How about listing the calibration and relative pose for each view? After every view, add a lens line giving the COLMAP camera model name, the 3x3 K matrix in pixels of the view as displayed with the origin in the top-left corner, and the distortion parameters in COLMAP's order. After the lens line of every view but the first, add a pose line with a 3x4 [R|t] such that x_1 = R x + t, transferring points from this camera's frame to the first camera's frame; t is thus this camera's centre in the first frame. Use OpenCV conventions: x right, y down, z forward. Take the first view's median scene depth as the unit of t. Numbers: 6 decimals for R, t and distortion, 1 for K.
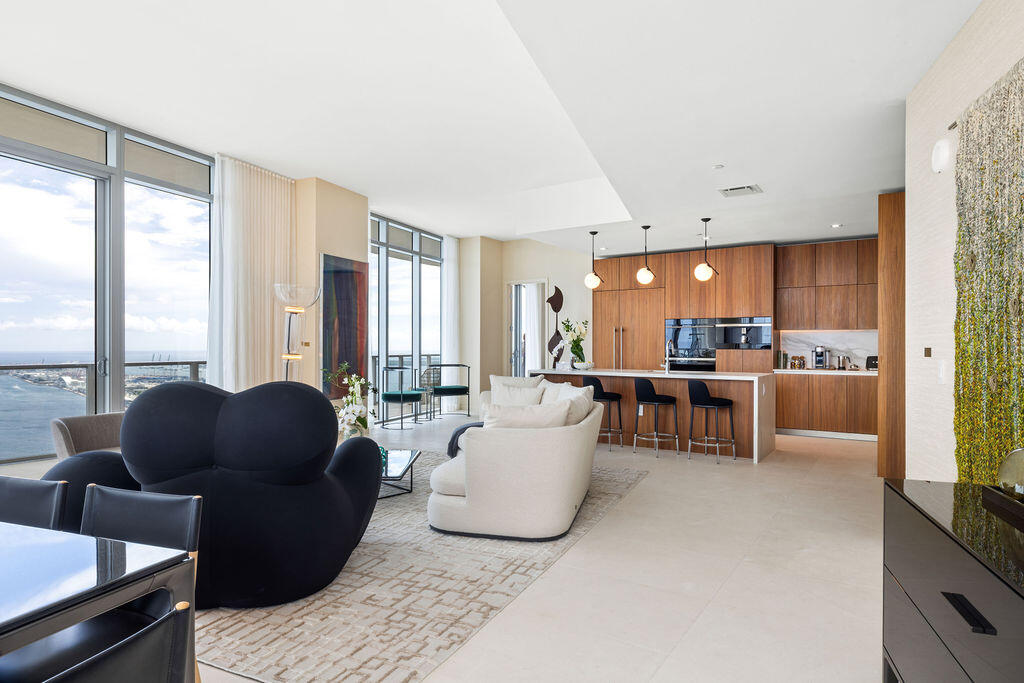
lens RADIAL K [[594.5, 0, 508.2], [0, 594.5, 347.0], [0, 0, 1]] dist [0.017259, -0.000687]
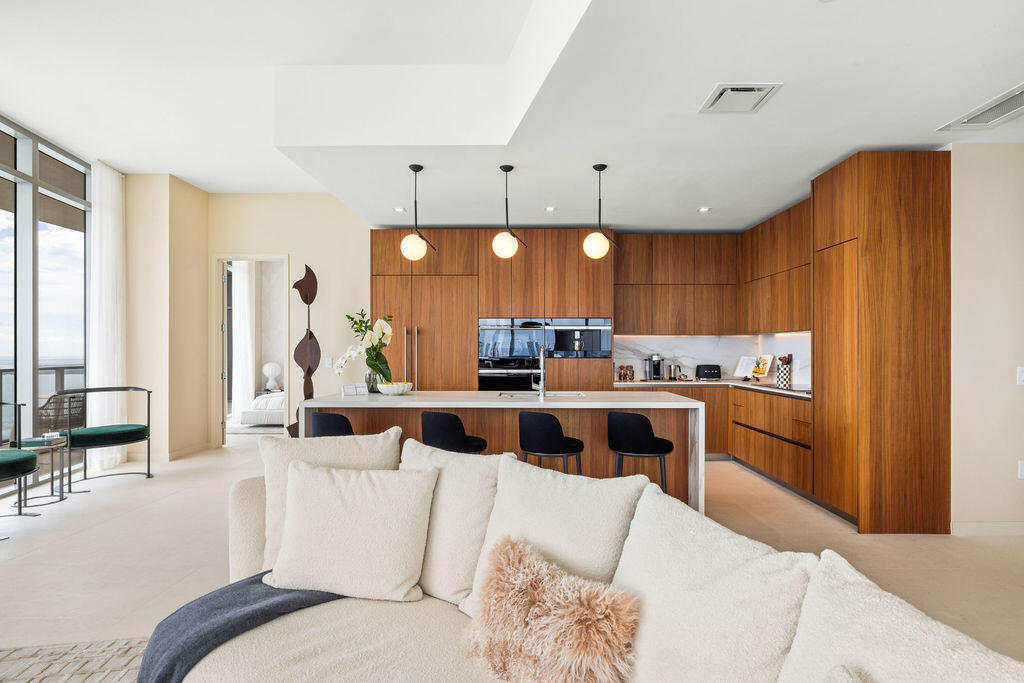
lens RADIAL K [[520.0, 0, 516.4], [0, 520.0, 350.7], [0, 0, 1]] dist [0.000920, 0.001151]
pose [[0.834406, -0.001538, 0.551148, -0.057070], [0.002285, 0.999997, -0.000670, -0.005829], [-0.551146, 0.001818, 0.834407, 0.464609]]
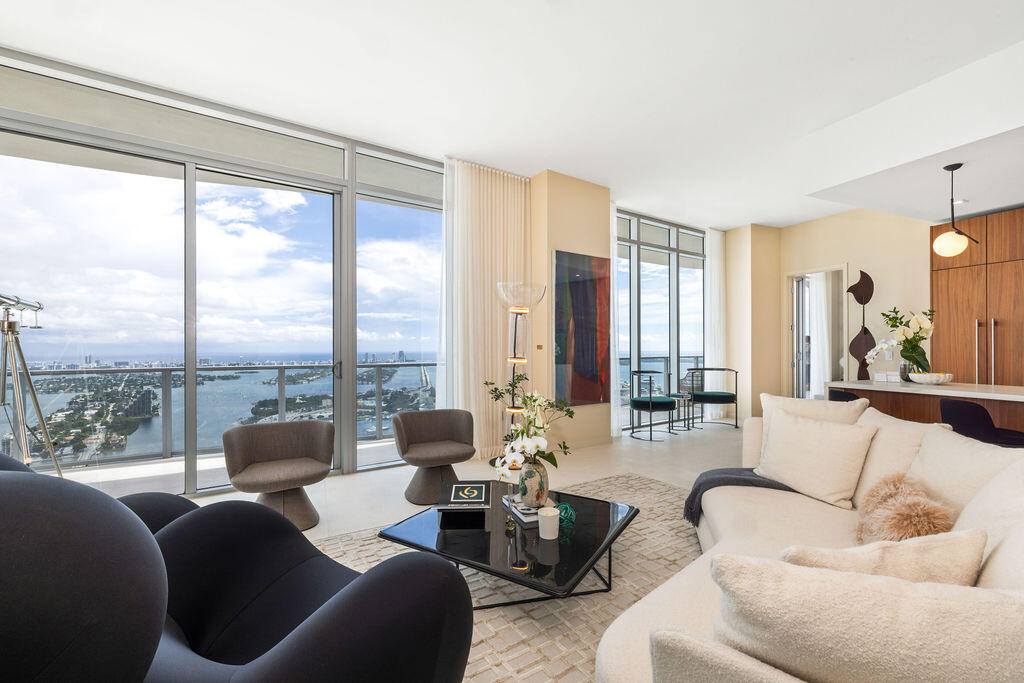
lens RADIAL K [[439.7, 0, 508.2], [0, 439.7, 347.4], [0, 0, 1]] dist [0.002074, 0.001725]
pose [[0.845966, -0.003998, -0.533222, -0.005020], [0.003059, 0.999992, -0.002644, -0.002338], [0.533228, 0.000605, 0.845971, 0.326792]]
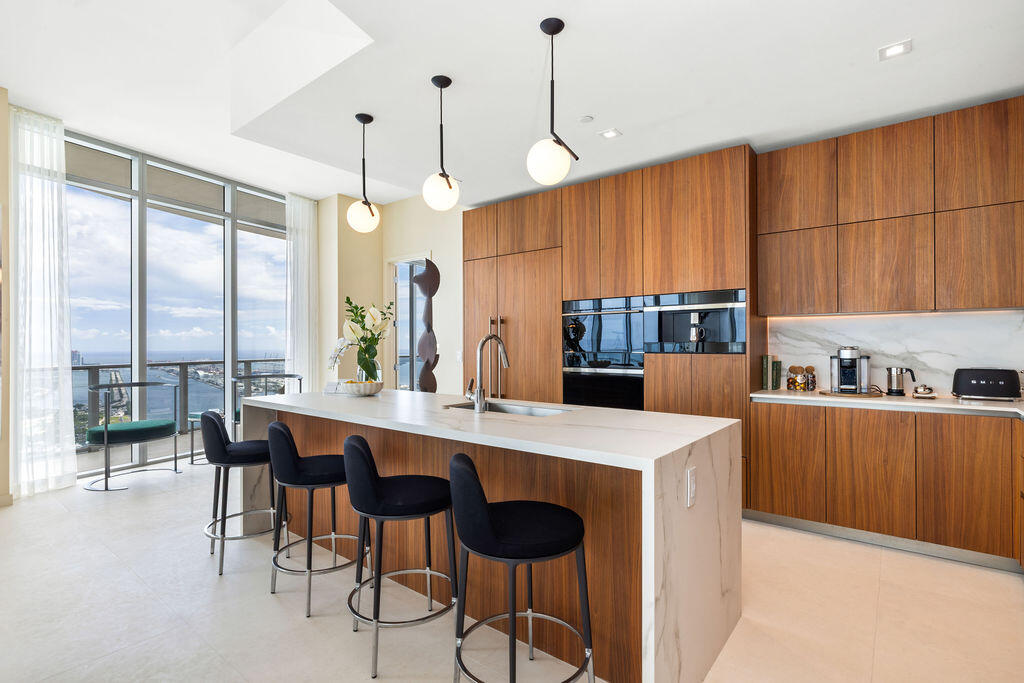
lens RADIAL K [[492.4, 0, 510.2], [0, 492.4, 343.3], [0, 0, 1]] dist [-0.004525, 0.001115]
pose [[0.996620, -0.005853, -0.081937, 0.269377], [0.005397, 0.999969, -0.005782, -0.003565], [0.081969, 0.005321, 0.996621, 0.555669]]
